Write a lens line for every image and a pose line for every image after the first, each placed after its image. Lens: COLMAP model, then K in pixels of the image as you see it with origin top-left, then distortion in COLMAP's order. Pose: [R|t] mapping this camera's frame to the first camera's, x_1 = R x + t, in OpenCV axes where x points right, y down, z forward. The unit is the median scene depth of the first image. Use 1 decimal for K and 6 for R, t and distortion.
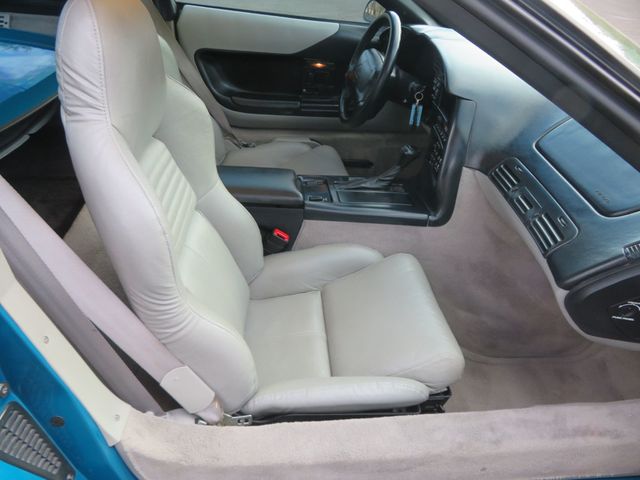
lens RADIAL K [[462.6, 0, 320.0], [0, 462.6, 240.0], [0, 0, 1]] dist [-0.004485, 0.007745]
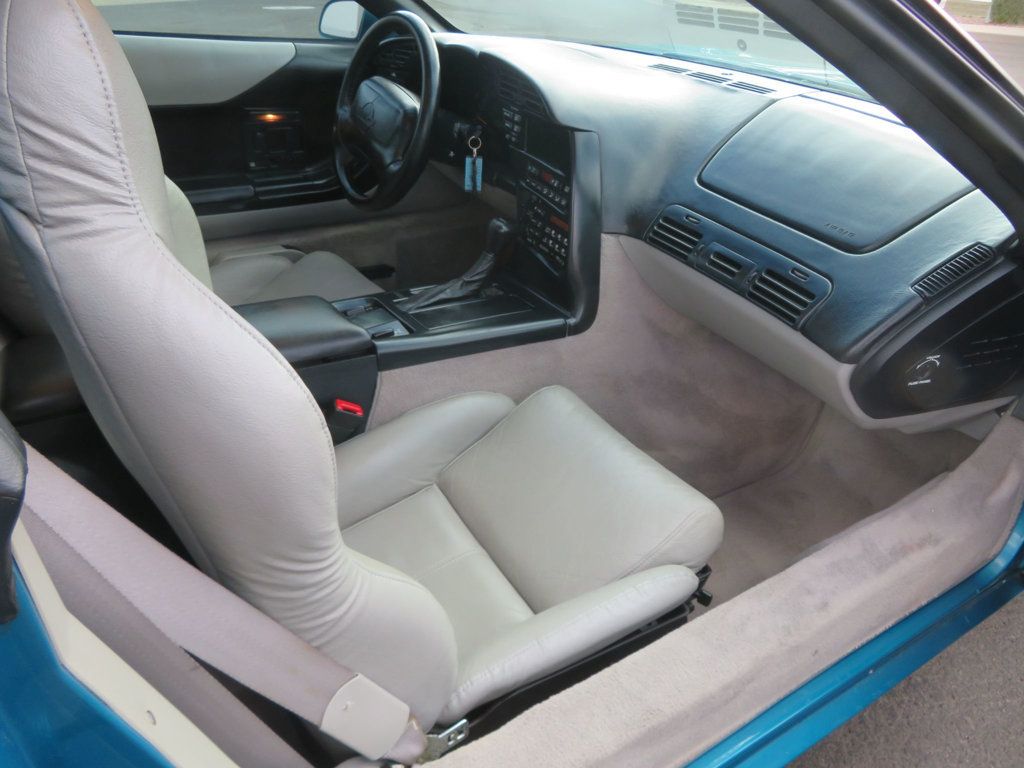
lens RADIAL K [[740.1, 0, 512.0], [0, 740.1, 384.0], [0, 0, 1]] dist [-0.004485, 0.007745]
pose [[0.897631, -0.243486, 0.367386, -0.233521], [0.250342, 0.967702, 0.029687, -0.016295], [-0.362749, 0.065324, 0.929595, 0.092677]]
